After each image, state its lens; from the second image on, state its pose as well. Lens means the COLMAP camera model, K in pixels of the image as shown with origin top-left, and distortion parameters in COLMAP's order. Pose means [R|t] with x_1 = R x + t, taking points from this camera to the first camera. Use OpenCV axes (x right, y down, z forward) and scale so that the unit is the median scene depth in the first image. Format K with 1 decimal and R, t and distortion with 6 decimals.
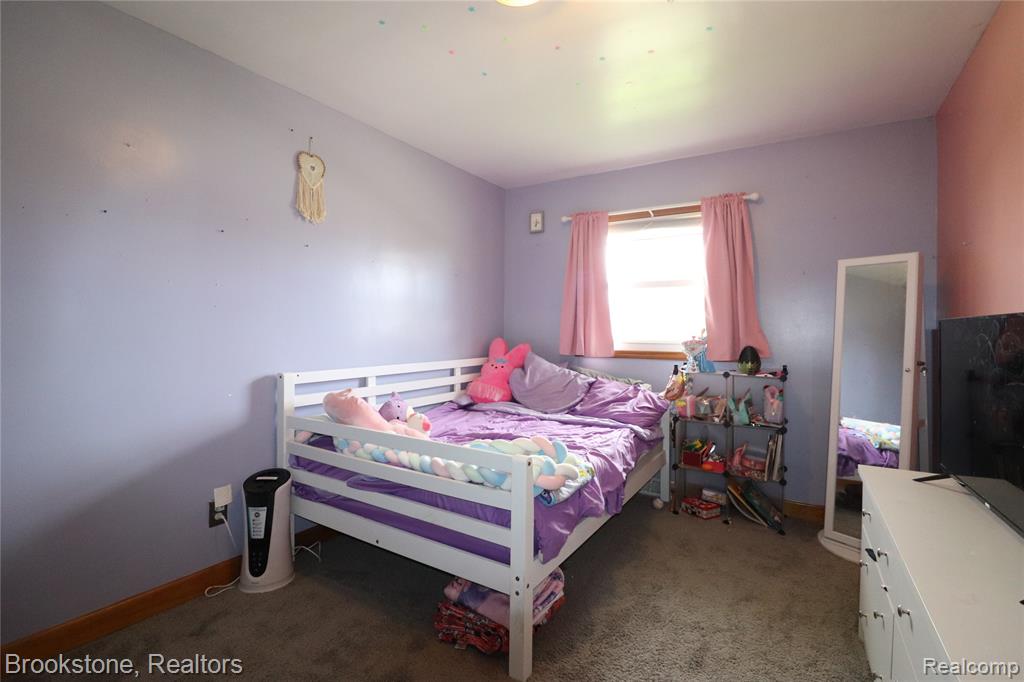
lens RADIAL K [[472.4, 0, 515.4], [0, 472.4, 329.0], [0, 0, 1]] dist [-0.004693, -0.011266]
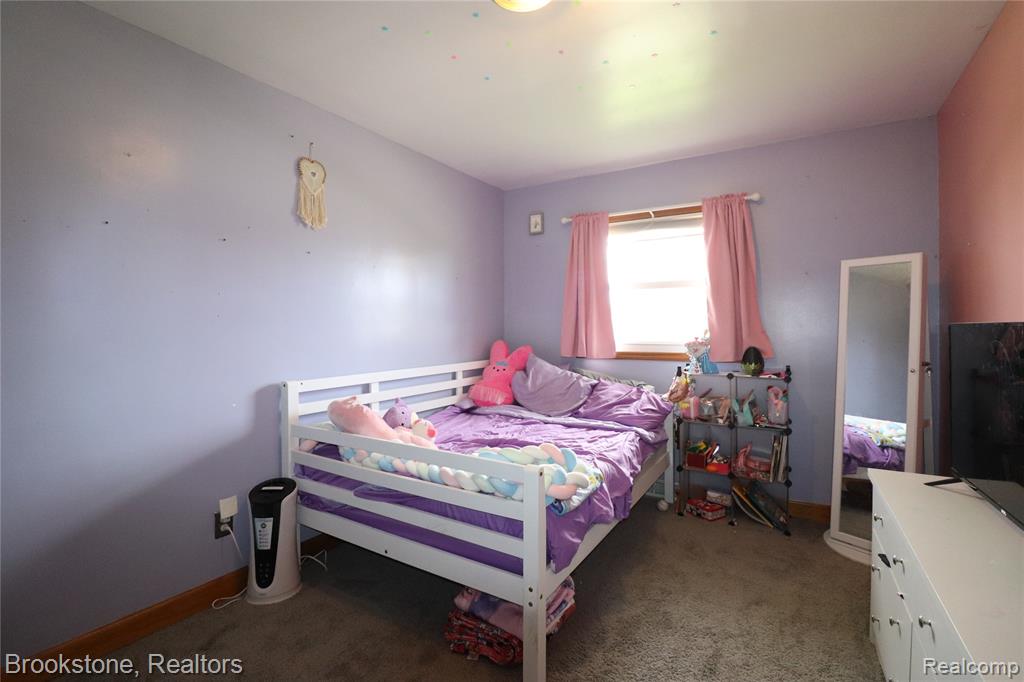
lens RADIAL K [[472.4, 0, 512.7], [0, 472.4, 327.0], [0, 0, 1]] dist [-0.004693, -0.011266]
pose [[0.999912, -0.011977, 0.005710, -0.018595], [0.011966, 0.999927, 0.001839, -0.015106], [-0.005731, -0.001770, 0.999982, 0.004452]]
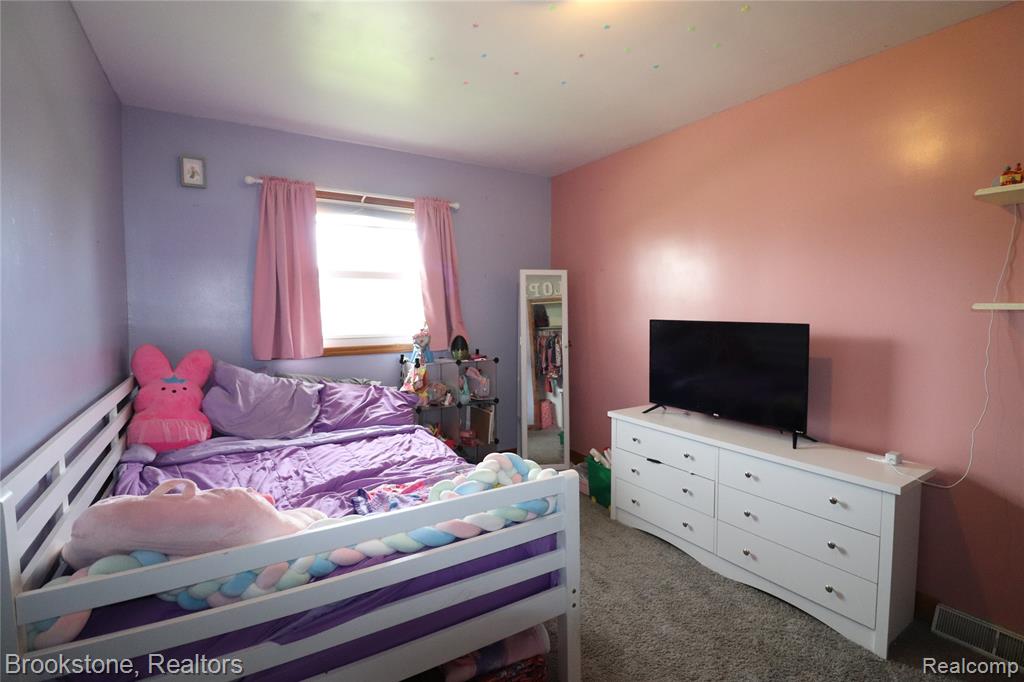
lens RADIAL K [[472.4, 0, 517.9], [0, 472.4, 326.8], [0, 0, 1]] dist [-0.004693, -0.011266]
pose [[0.440628, -0.050345, 0.896277, -0.530363], [0.002771, 0.998498, 0.054725, -0.053354], [-0.897685, -0.021630, 0.440106, 0.386279]]
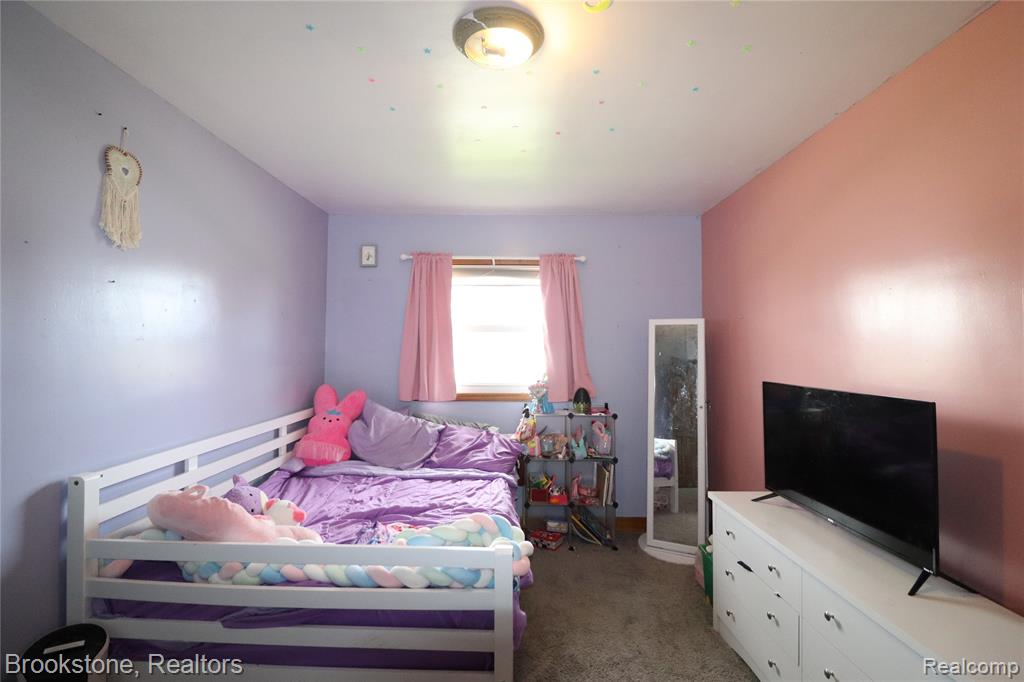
lens RADIAL K [[472.4, 0, 515.6], [0, 472.4, 325.7], [0, 0, 1]] dist [-0.004693, -0.011266]
pose [[0.853640, 0.019425, 0.520501, -0.267018], [0.001191, 0.999229, -0.039243, -0.076705], [-0.520862, 0.034119, 0.852959, 0.103822]]
